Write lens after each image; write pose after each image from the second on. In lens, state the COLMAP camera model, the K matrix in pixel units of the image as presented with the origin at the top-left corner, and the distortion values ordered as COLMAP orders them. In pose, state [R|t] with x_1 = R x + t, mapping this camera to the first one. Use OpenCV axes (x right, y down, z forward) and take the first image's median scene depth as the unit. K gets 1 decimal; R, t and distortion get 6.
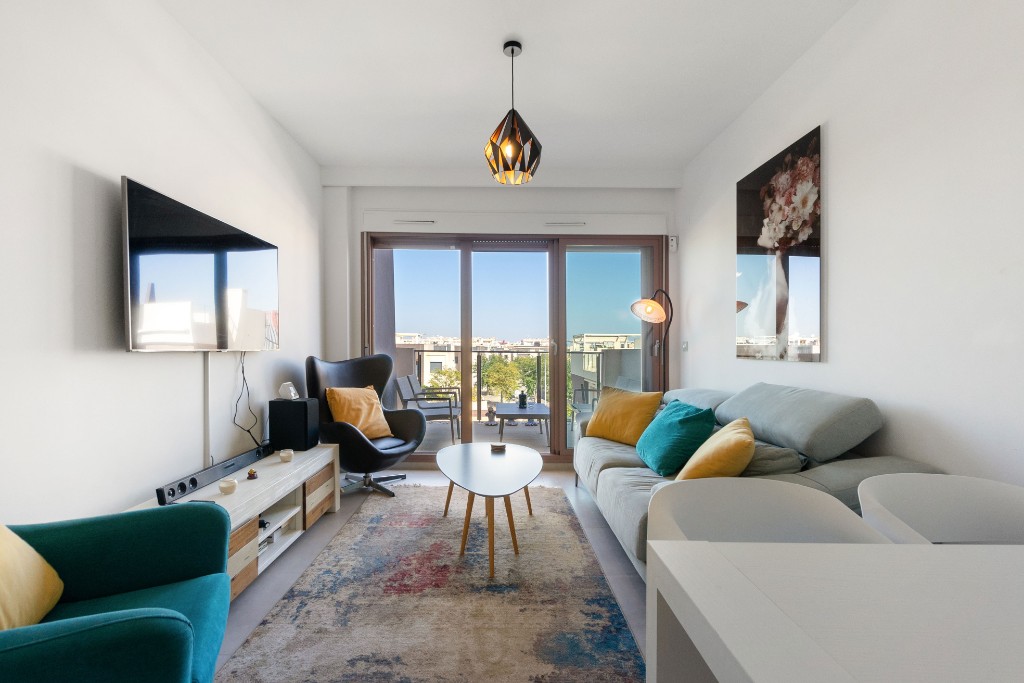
lens RADIAL K [[447.6, 0, 508.0], [0, 447.6, 341.2], [0, 0, 1]] dist [-0.002671, -0.000390]
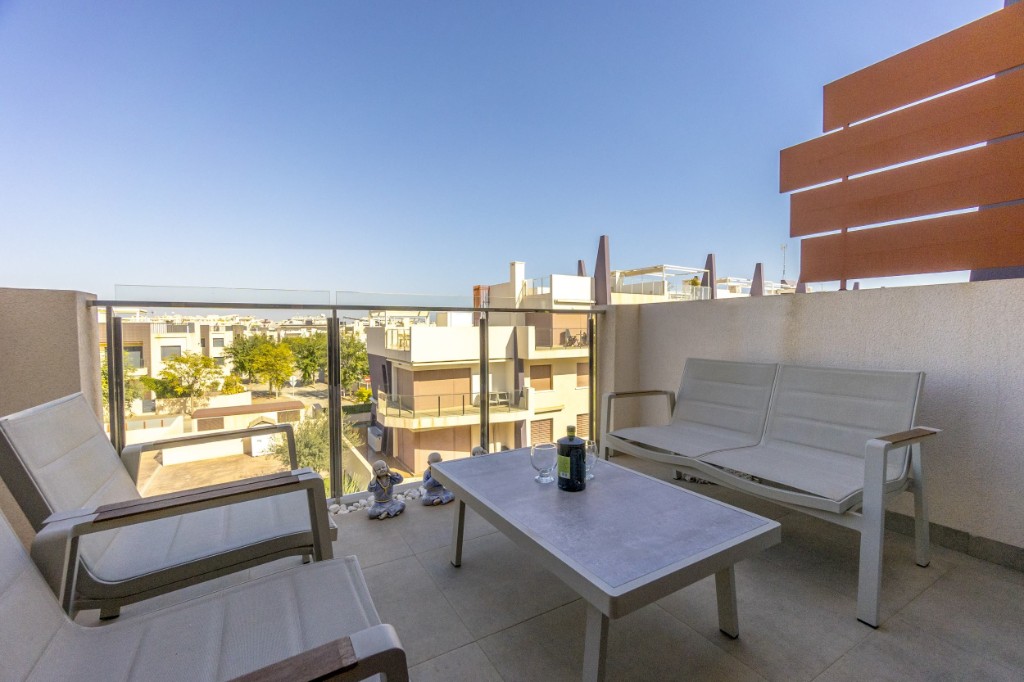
lens RADIAL K [[447.6, 0, 512.6], [0, 447.6, 336.2], [0, 0, 1]] dist [-0.002671, -0.000390]
pose [[0.879488, -0.023615, 0.475336, -0.177808], [0.005290, 0.999192, 0.039854, 0.054558], [-0.475893, -0.032536, 0.878901, 0.949470]]
